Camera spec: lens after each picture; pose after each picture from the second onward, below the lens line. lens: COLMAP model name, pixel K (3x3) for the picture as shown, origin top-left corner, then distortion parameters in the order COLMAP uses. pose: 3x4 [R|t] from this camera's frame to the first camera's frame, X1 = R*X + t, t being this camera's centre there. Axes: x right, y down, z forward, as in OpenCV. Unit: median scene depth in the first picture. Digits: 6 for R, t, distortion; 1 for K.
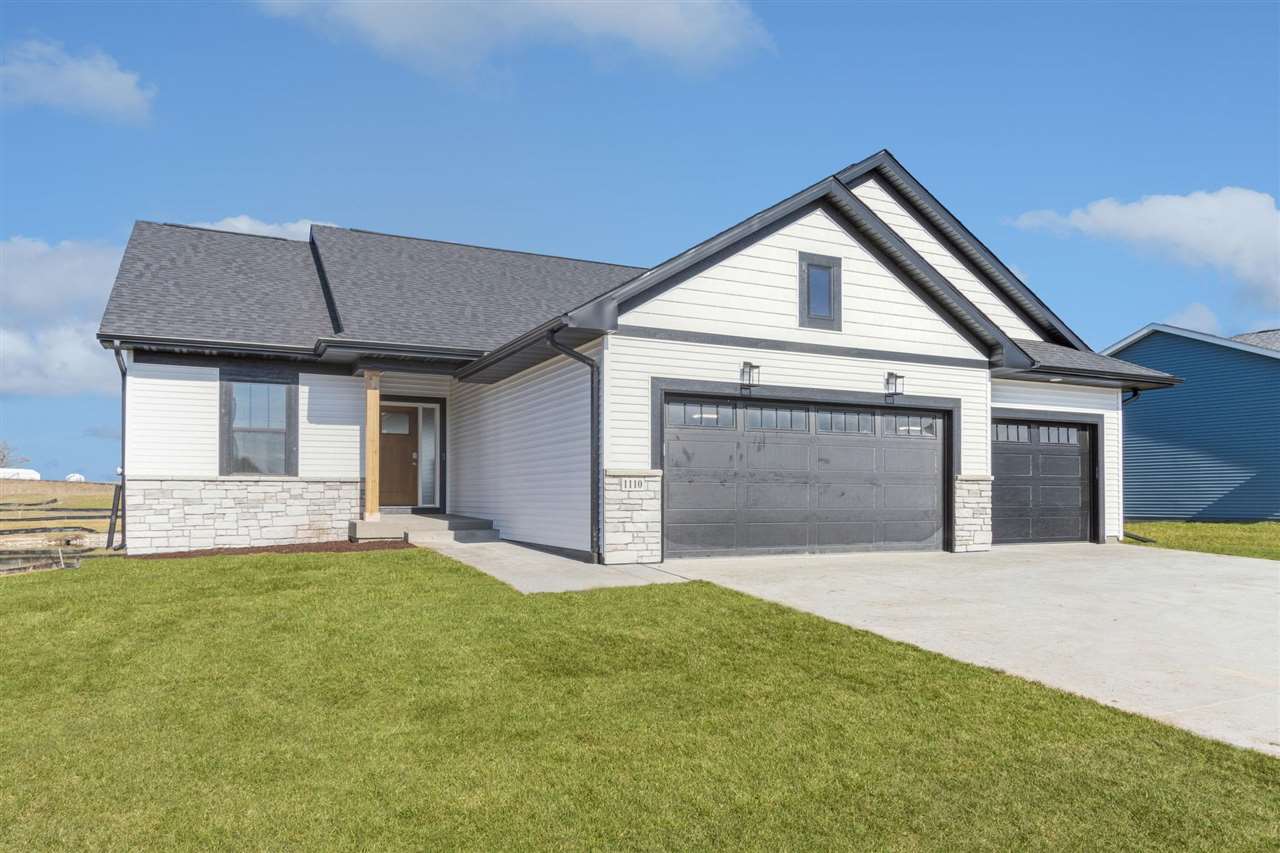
lens RADIAL K [[848.1, 0, 640.8], [0, 848.1, 418.5], [0, 0, 1]] dist [-0.004290, -0.000100]
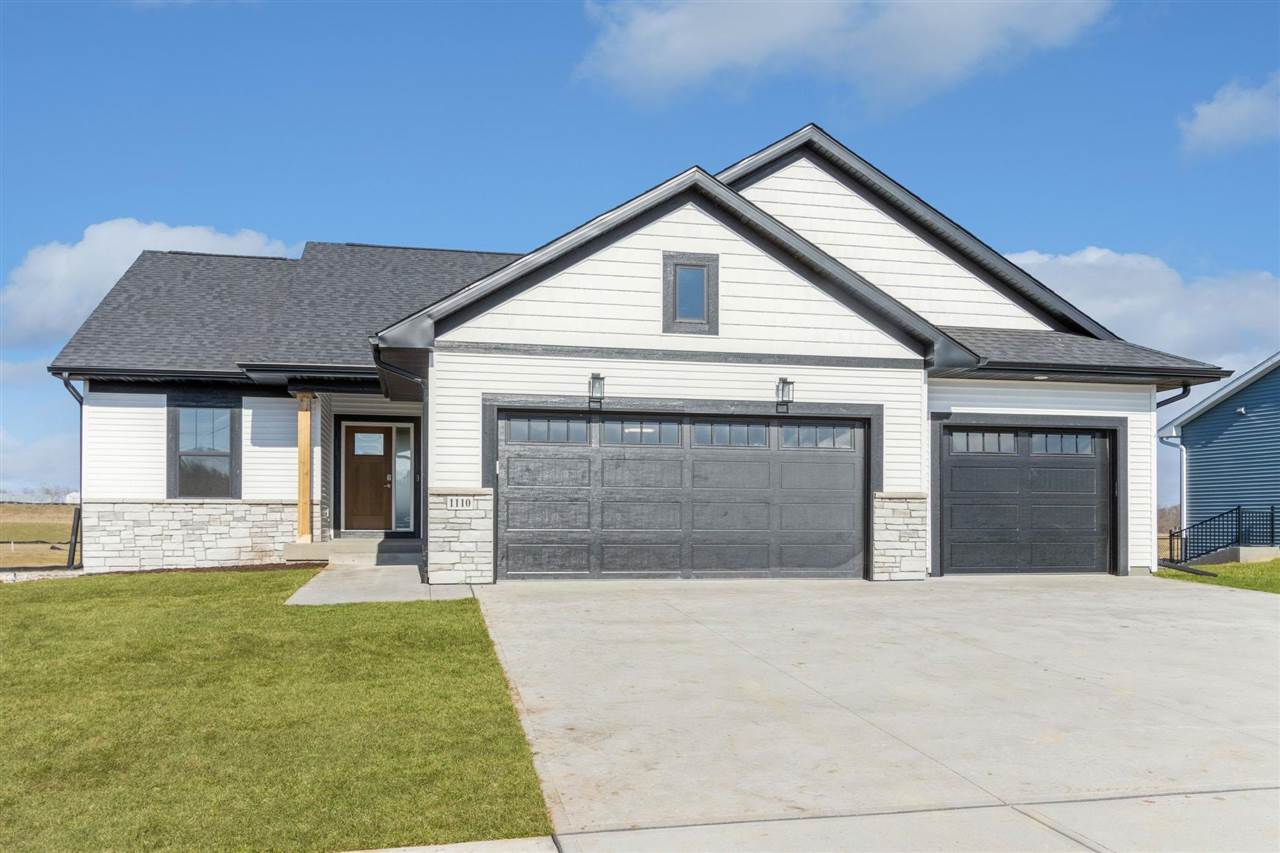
lens RADIAL K [[1030.0, 0, 640.1], [0, 1030.0, 433.2], [0, 0, 1]] dist [-0.002498, 0.004664]
pose [[0.970572, -0.021356, -0.239862, 0.382138], [0.021550, 0.999766, -0.001813, 0.002531], [0.239844, -0.003409, 0.970805, -0.085978]]
